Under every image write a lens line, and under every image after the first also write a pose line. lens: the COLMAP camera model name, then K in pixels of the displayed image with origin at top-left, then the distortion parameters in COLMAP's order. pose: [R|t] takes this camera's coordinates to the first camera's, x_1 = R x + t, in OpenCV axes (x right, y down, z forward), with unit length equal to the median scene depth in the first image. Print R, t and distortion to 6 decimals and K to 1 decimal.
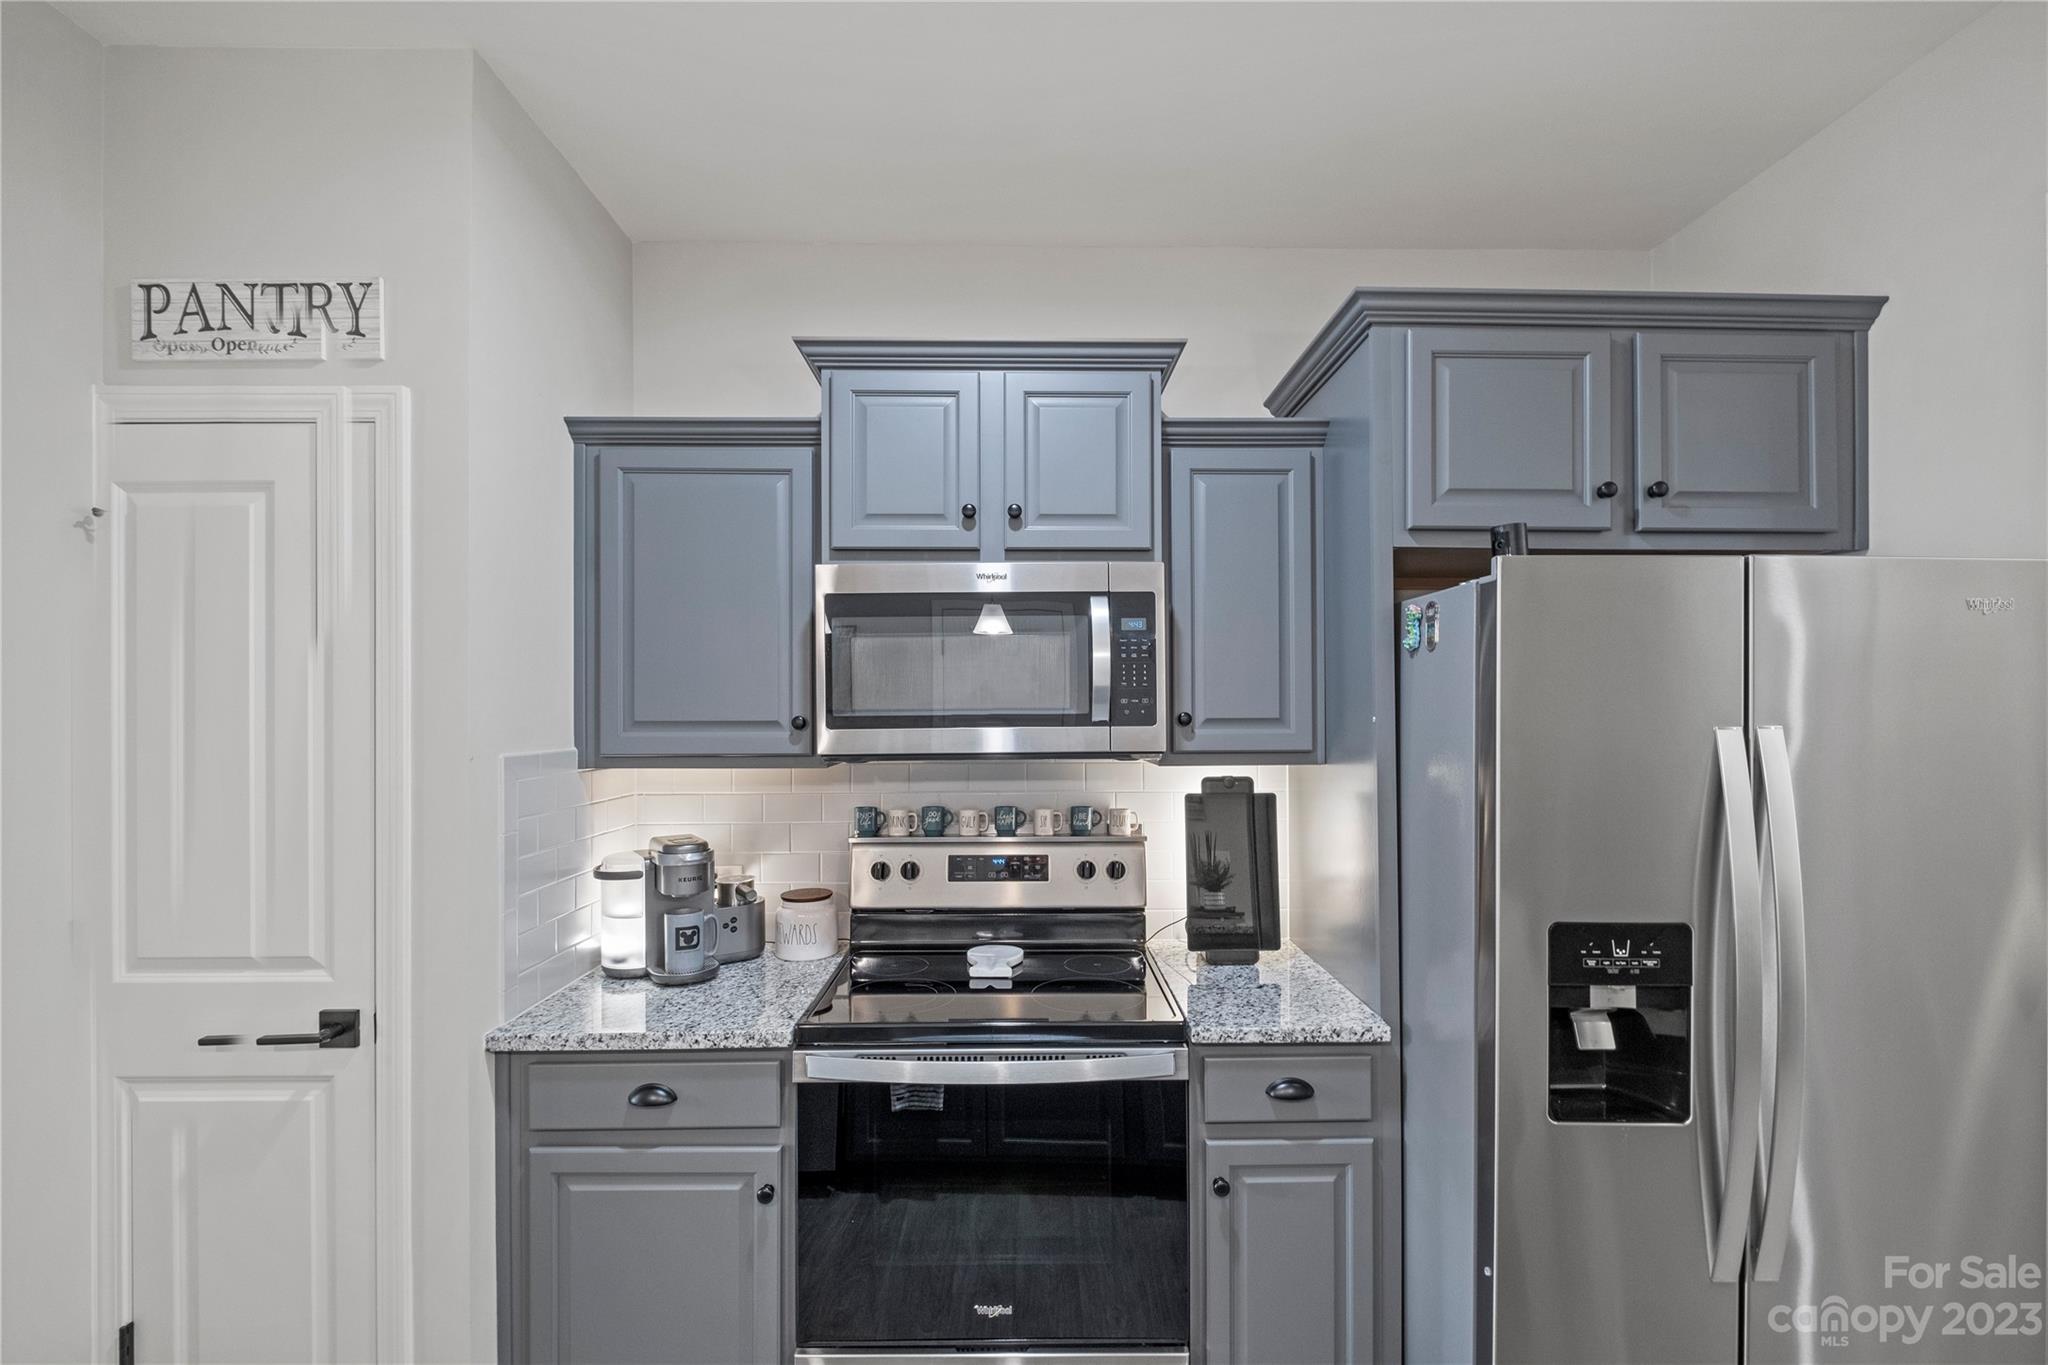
lens RADIAL K [[892.5, 0, 1026.5], [0, 892.5, 702.1], [0, 0, 1]] dist [0.000052, -0.003534]
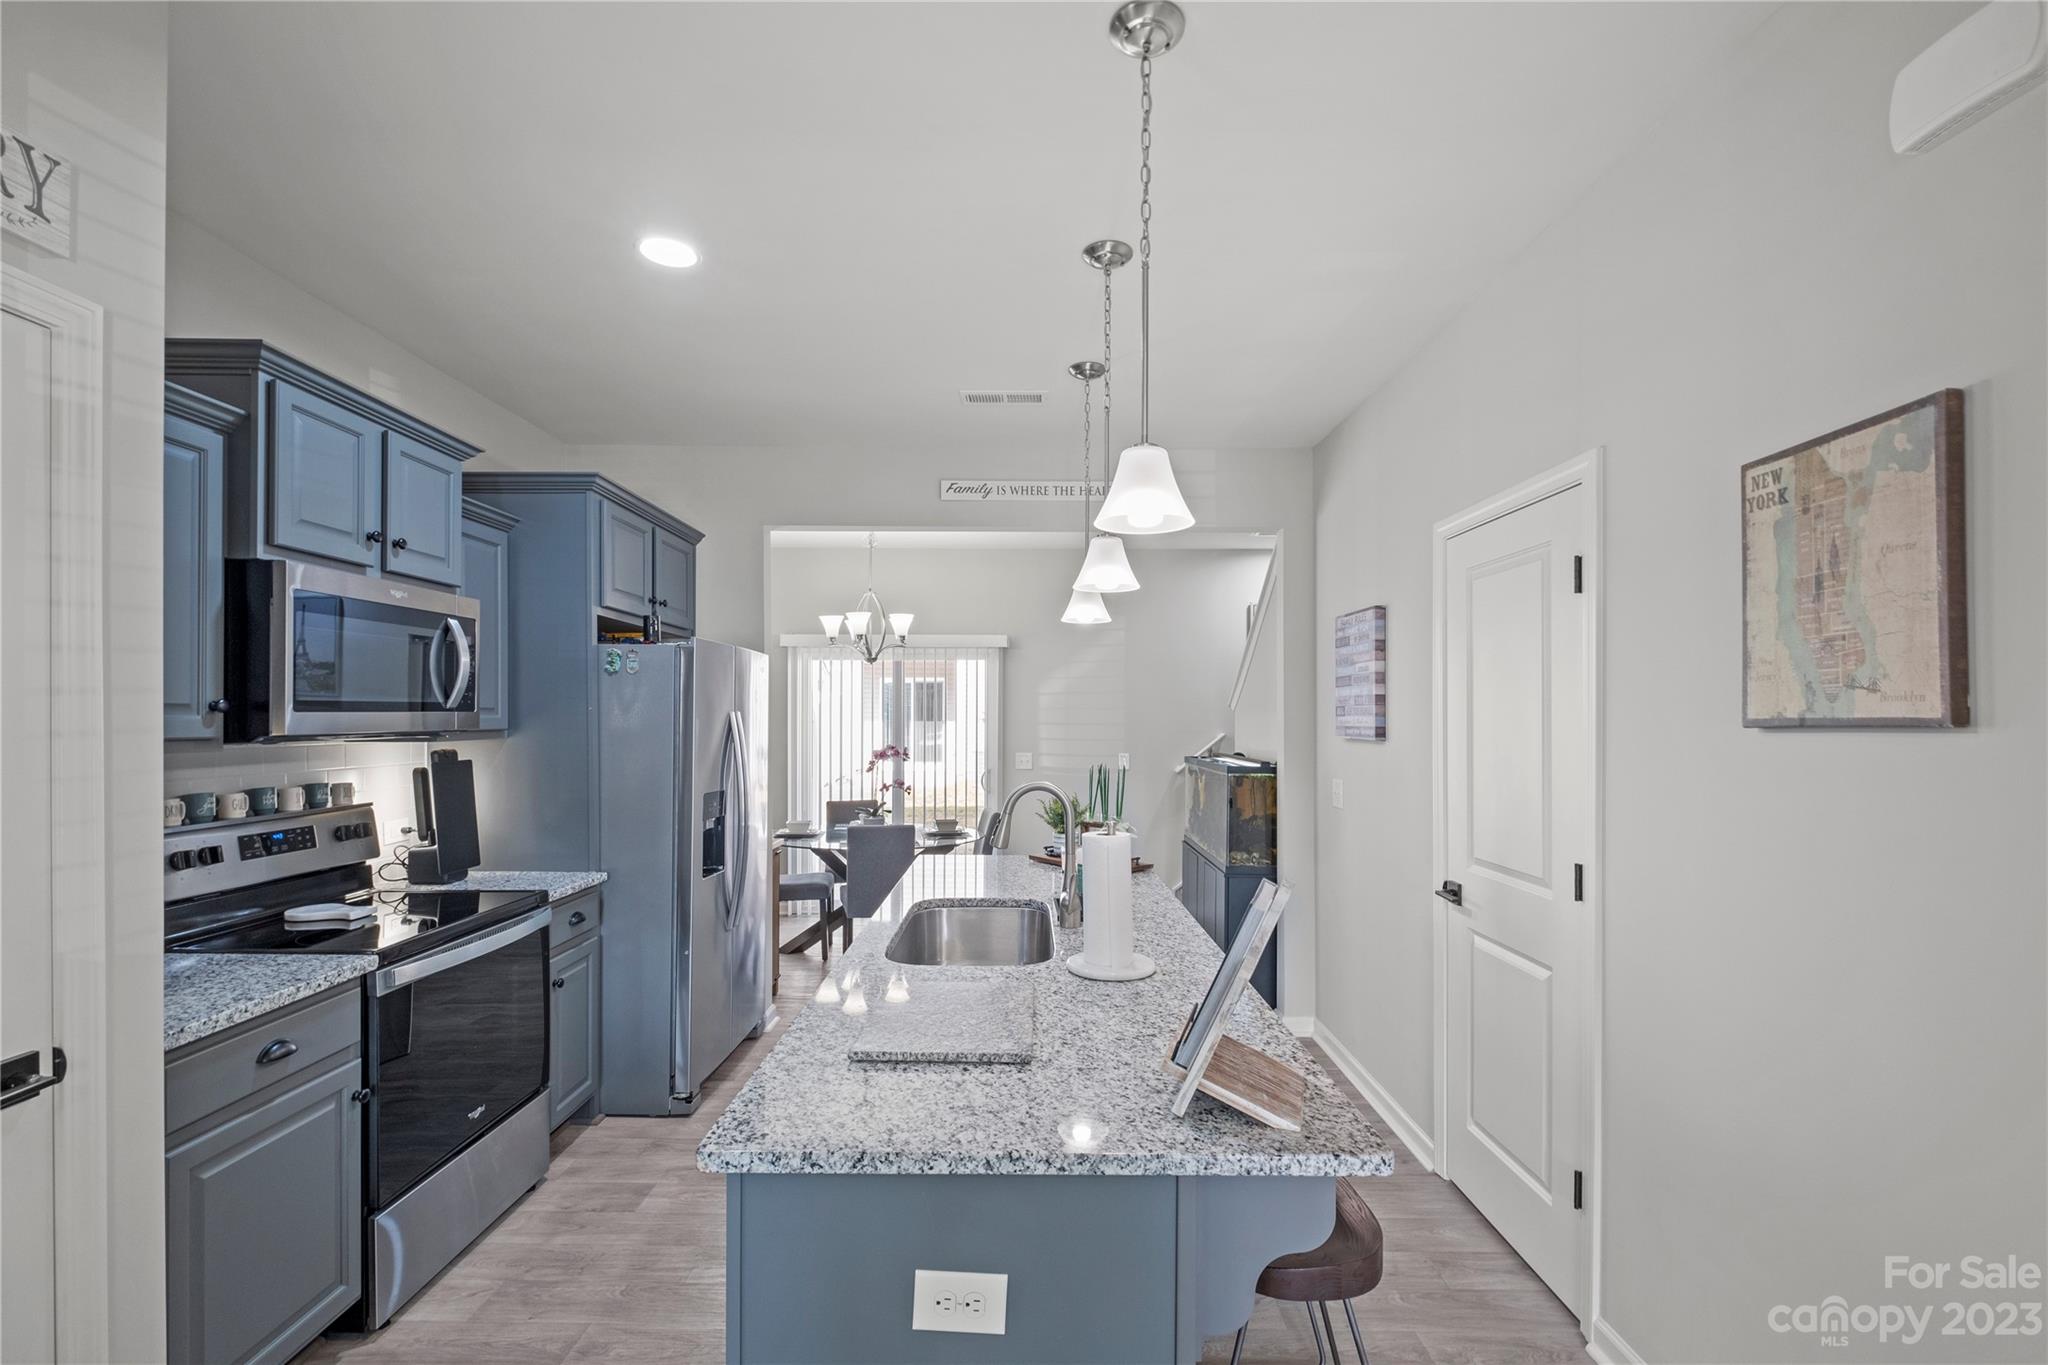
lens RADIAL K [[903.8, 0, 1026.9], [0, 903.8, 714.7], [0, 0, 1]] dist [0.000887, -0.001034]
pose [[0.019871, 0.005351, 0.999788, -1.477484], [-0.011300, 0.999923, -0.005127, 0.032130], [-0.999739, -0.011195, 0.019930, 0.080817]]
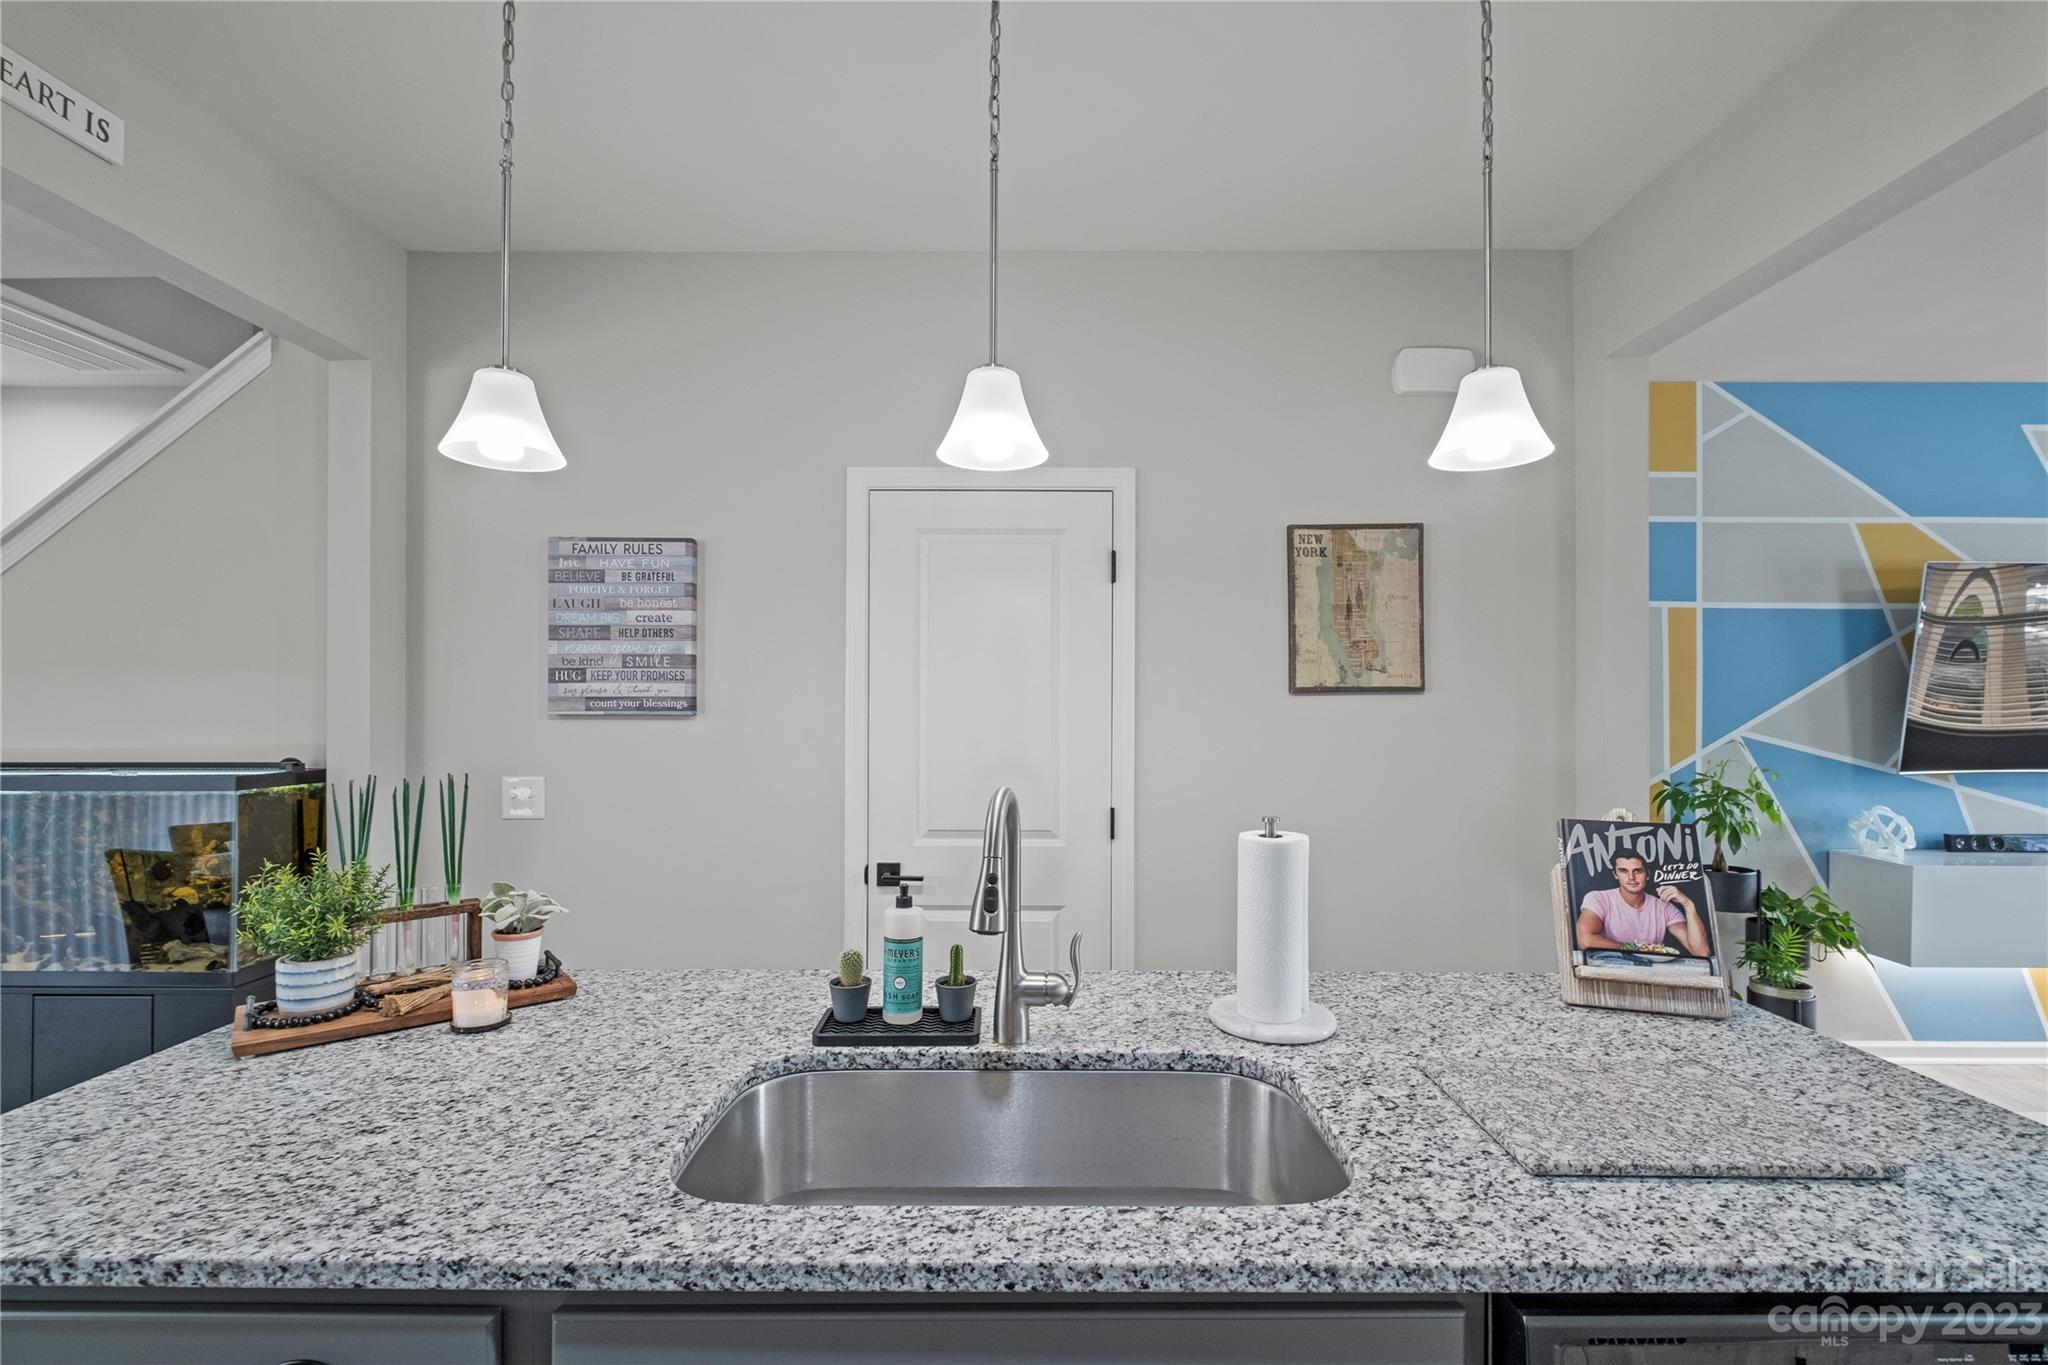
lens RADIAL K [[892.5, 0, 1026.5], [0, 892.5, 702.1], [0, 0, 1]] dist [0.000052, -0.003534]
pose [[-0.999727, -0.000541, 0.023340, -0.083268], [-0.000814, 0.999932, -0.011673, 0.065591], [-0.023332, -0.011689, -0.999659, 0.836858]]
